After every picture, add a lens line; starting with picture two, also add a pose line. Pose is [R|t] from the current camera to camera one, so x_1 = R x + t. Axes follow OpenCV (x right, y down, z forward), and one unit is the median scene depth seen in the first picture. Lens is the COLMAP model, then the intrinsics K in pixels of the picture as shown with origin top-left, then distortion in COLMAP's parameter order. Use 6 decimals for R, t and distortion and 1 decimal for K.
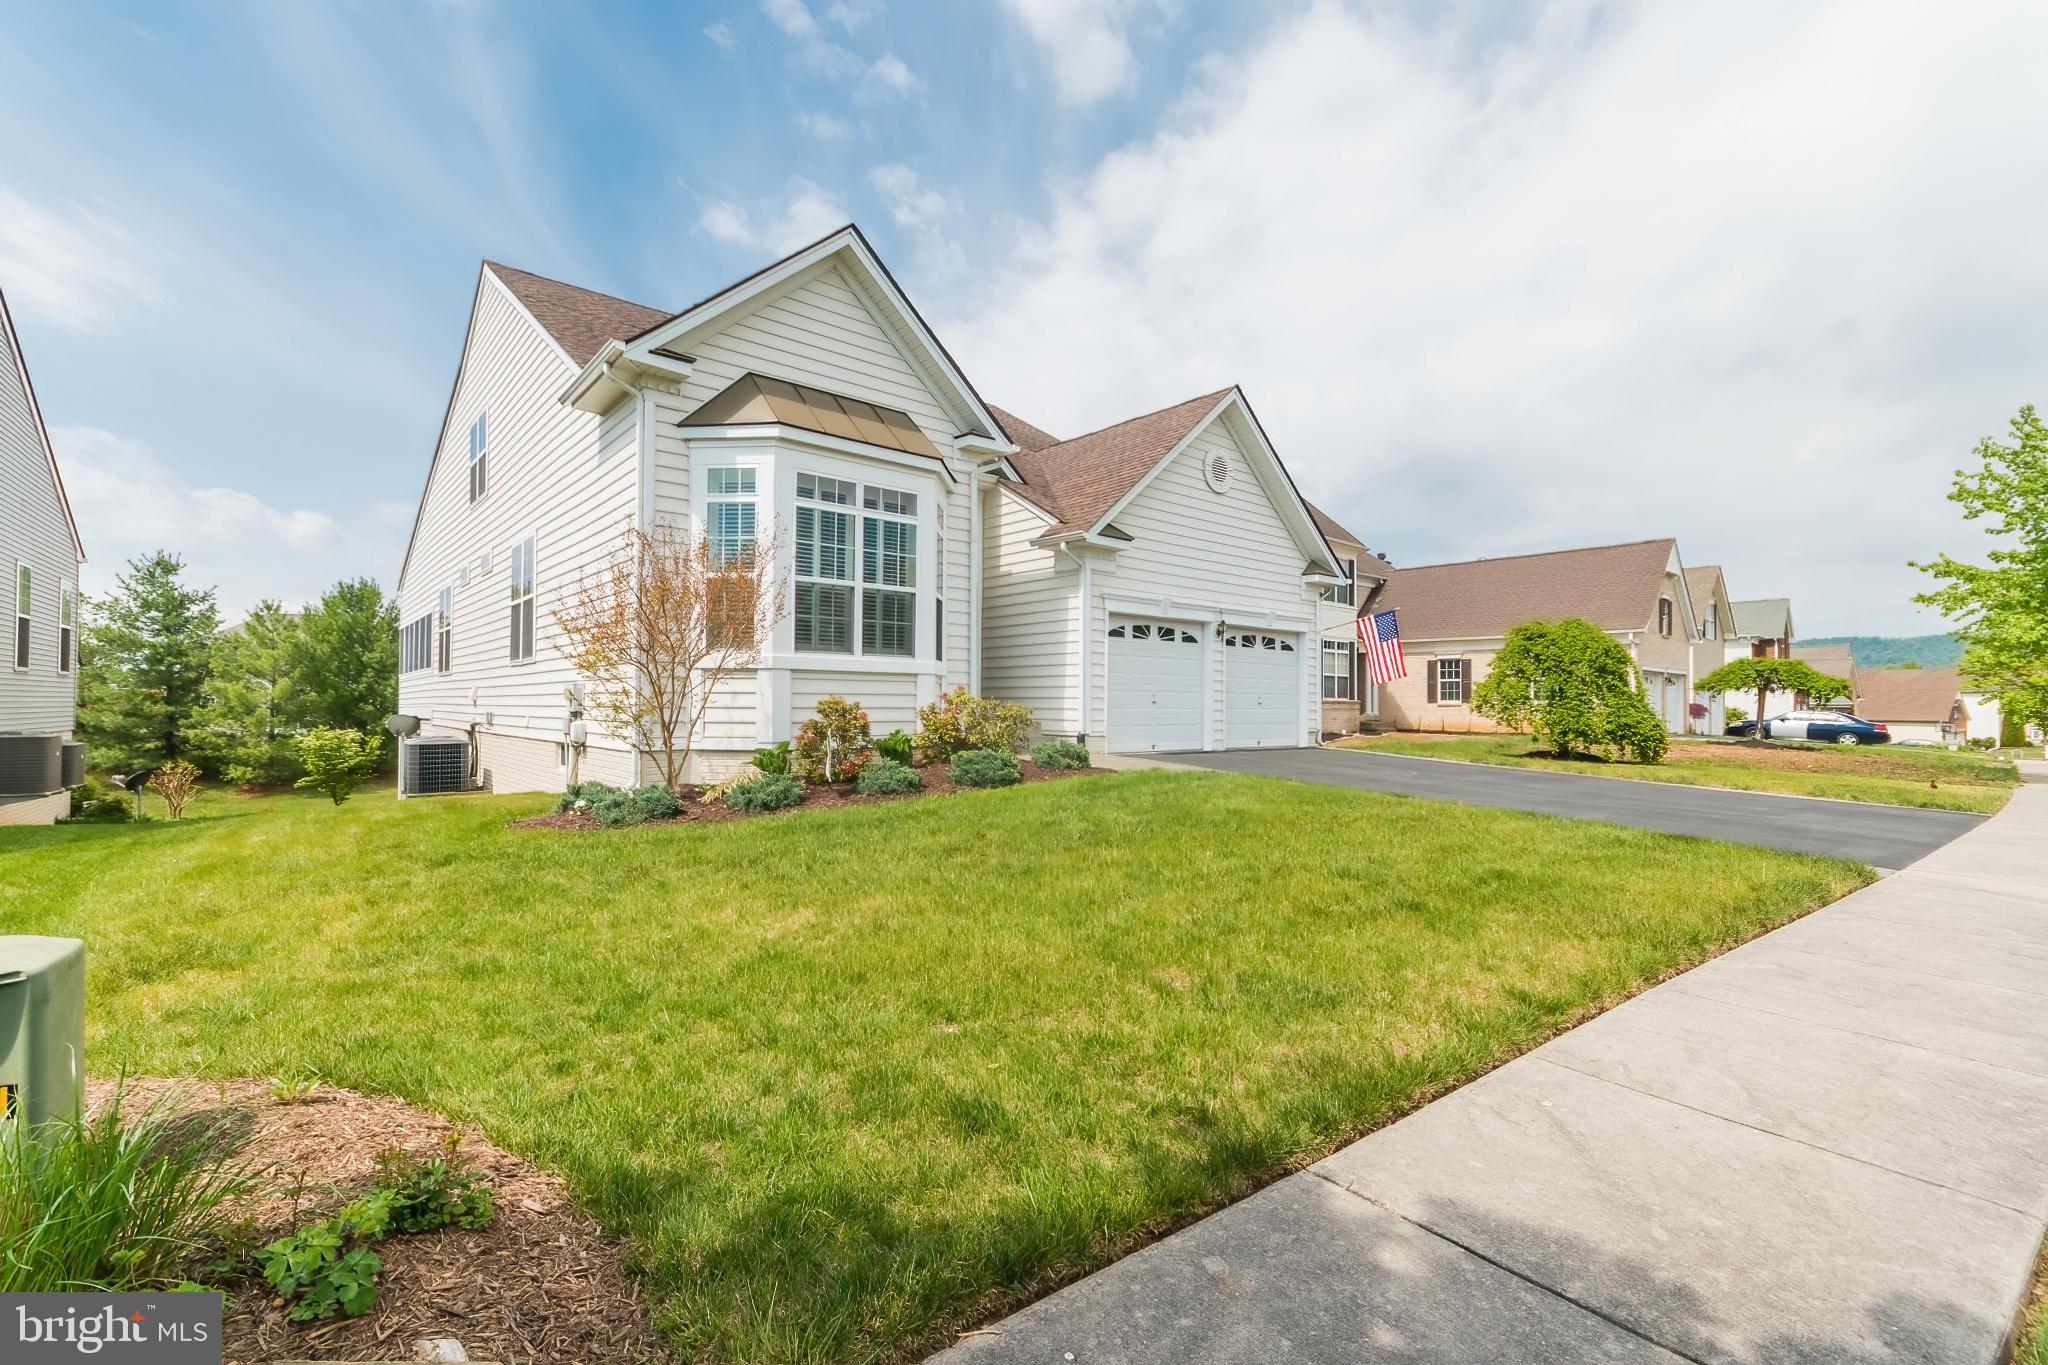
lens RADIAL K [[894.2, 0, 1014.7], [0, 894.2, 689.4], [0, 0, 1]] dist [0.007962, -0.000492]
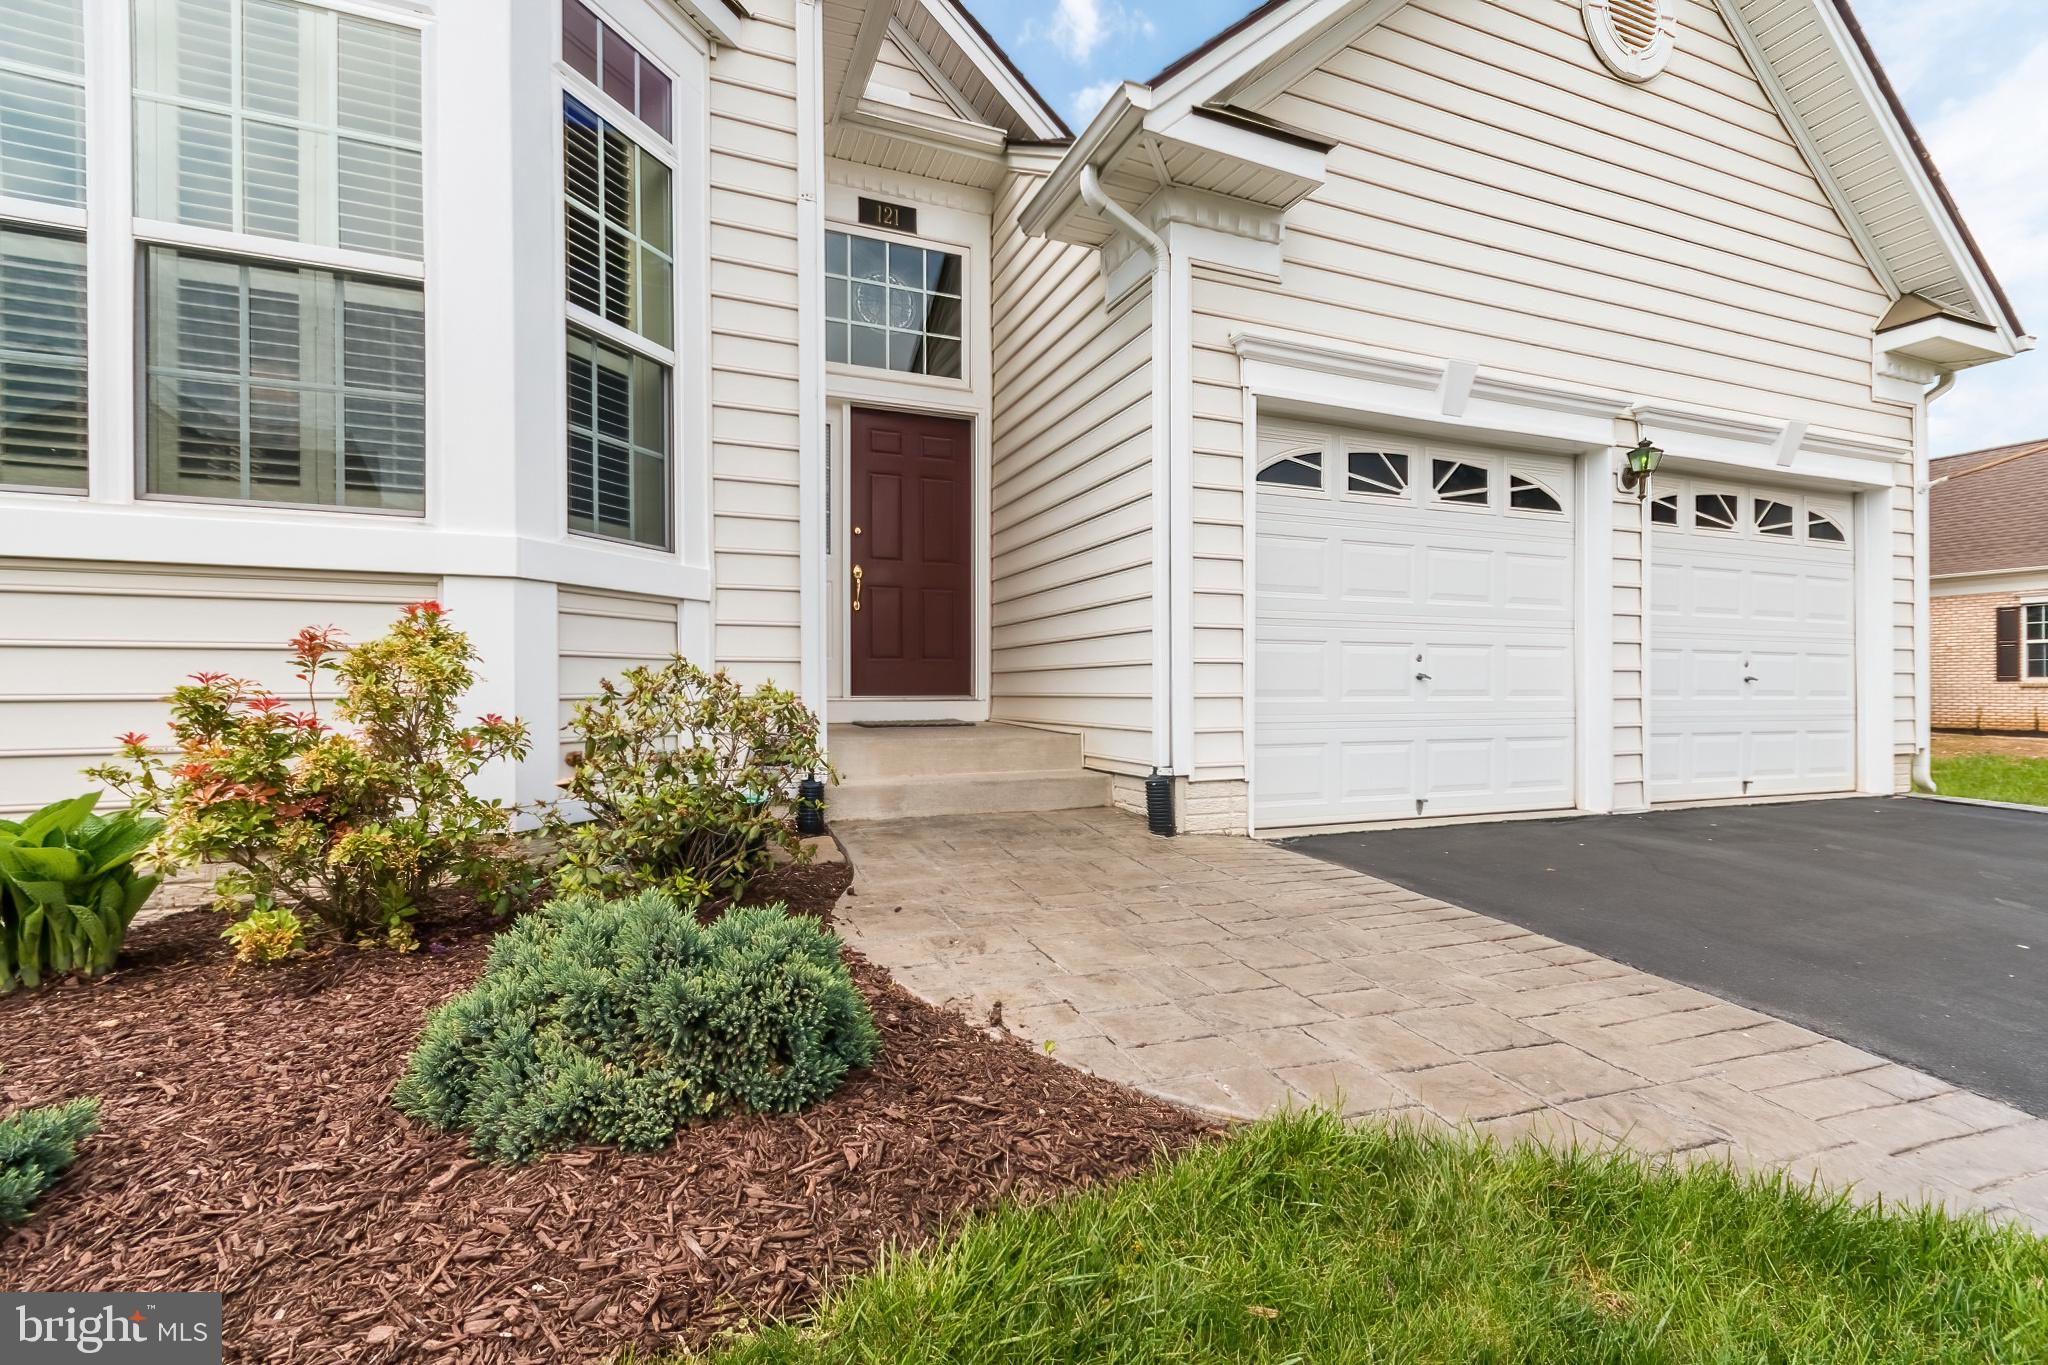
lens RADIAL K [[894.2, 0, 1014.7], [0, 894.2, 689.4], [0, 0, 1]] dist [0.007962, -0.000492]
pose [[0.948123, -0.006588, -0.317835, 0.116957], [0.011575, 0.999838, 0.013805, 0.012642], [0.317693, -0.016768, 0.948046, 0.620324]]
